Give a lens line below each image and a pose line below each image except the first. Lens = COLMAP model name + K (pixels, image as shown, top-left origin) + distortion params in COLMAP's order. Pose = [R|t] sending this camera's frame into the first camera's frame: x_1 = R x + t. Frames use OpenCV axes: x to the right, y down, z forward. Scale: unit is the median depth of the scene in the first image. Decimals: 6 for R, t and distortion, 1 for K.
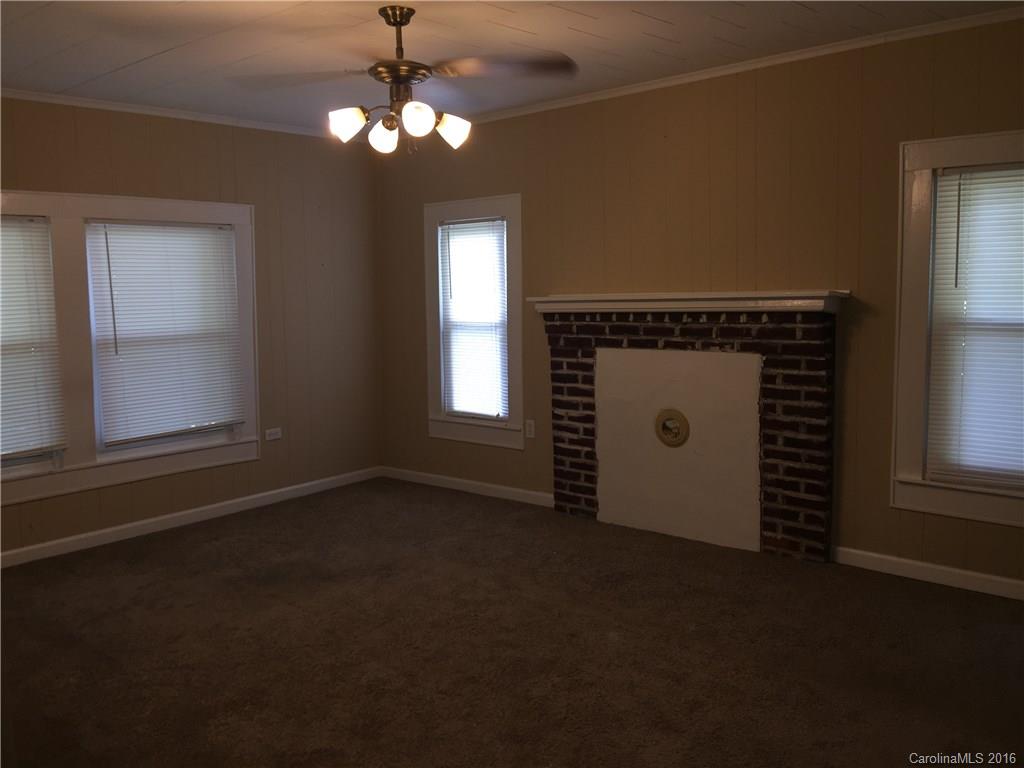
lens RADIAL K [[870.2, 0, 512.4], [0, 870.2, 385.7], [0, 0, 1]] dist [0.072601, -0.112269]
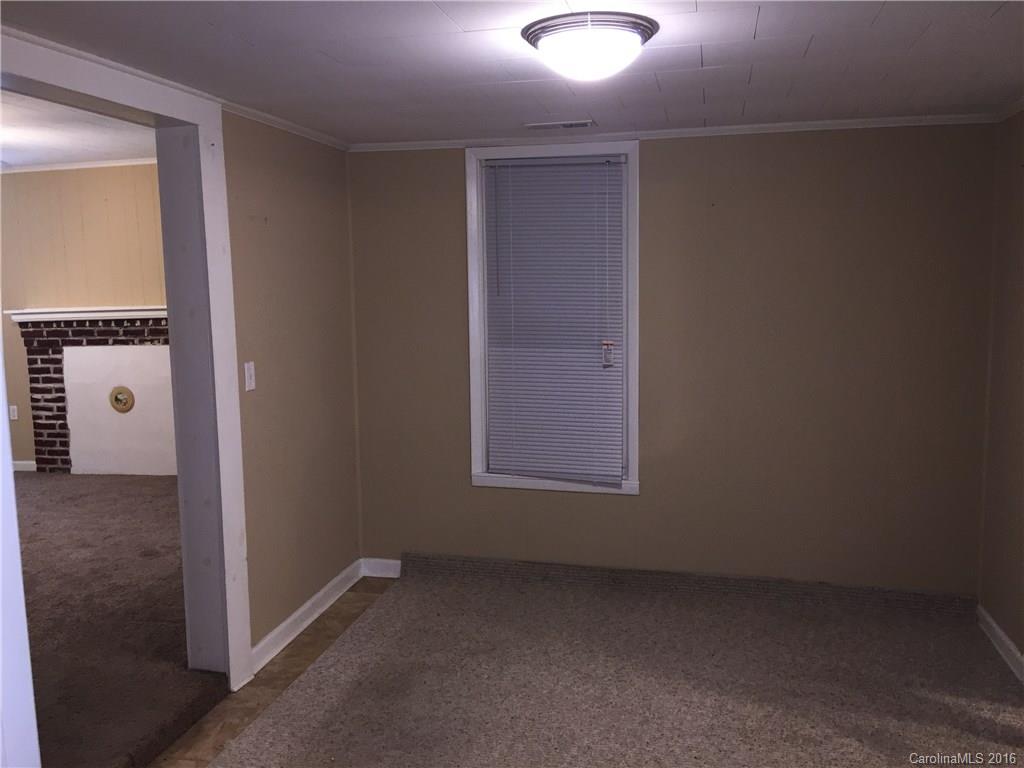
lens RADIAL K [[870.2, 0, 514.1], [0, 870.2, 376.9], [0, 0, 1]] dist [0.072601, -0.112269]
pose [[0.877198, -0.041537, 0.478328, 0.053711], [0.060128, 0.997911, -0.023611, 0.078923], [-0.476348, 0.049472, 0.877864, -0.551372]]
